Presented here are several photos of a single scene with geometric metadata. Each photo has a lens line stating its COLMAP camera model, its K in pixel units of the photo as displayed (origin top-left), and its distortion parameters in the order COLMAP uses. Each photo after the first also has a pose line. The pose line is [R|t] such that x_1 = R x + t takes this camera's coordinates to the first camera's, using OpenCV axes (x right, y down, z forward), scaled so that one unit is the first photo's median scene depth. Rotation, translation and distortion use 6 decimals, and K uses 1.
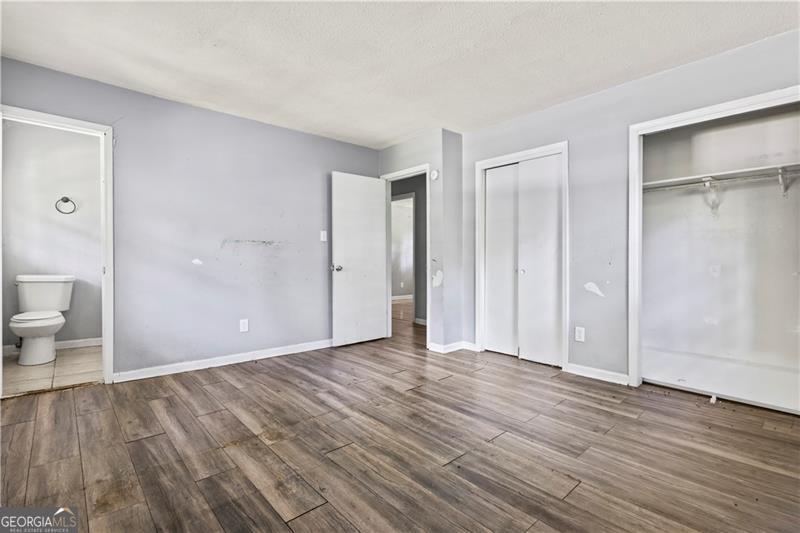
lens RADIAL K [[379.3, 0, 395.6], [0, 379.3, 262.9], [0, 0, 1]] dist [0.001250, 0.000065]
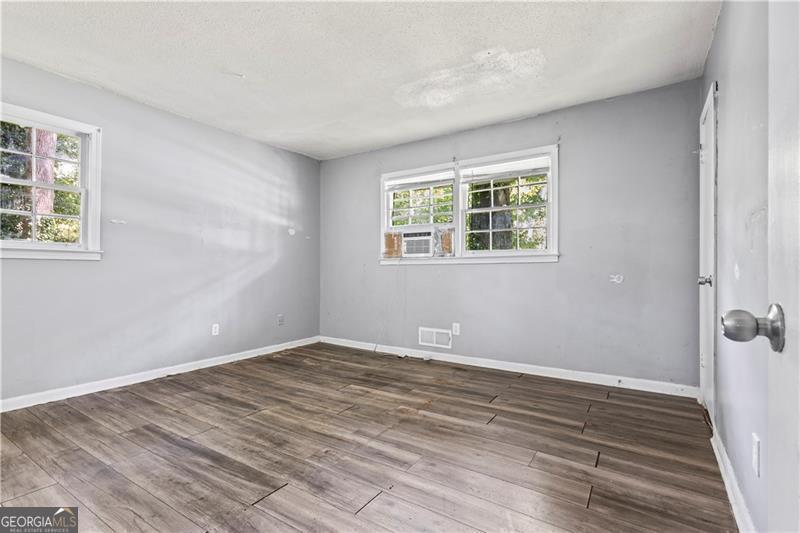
lens RADIAL K [[379.3, 0, 395.6], [0, 379.3, 262.9], [0, 0, 1]] dist [0.001250, 0.000065]
pose [[-0.965926, -0.009175, -0.258656, 0.025613], [-0.007859, 0.999950, -0.006119, -0.009489], [0.258700, -0.003878, -0.965950, 2.063432]]
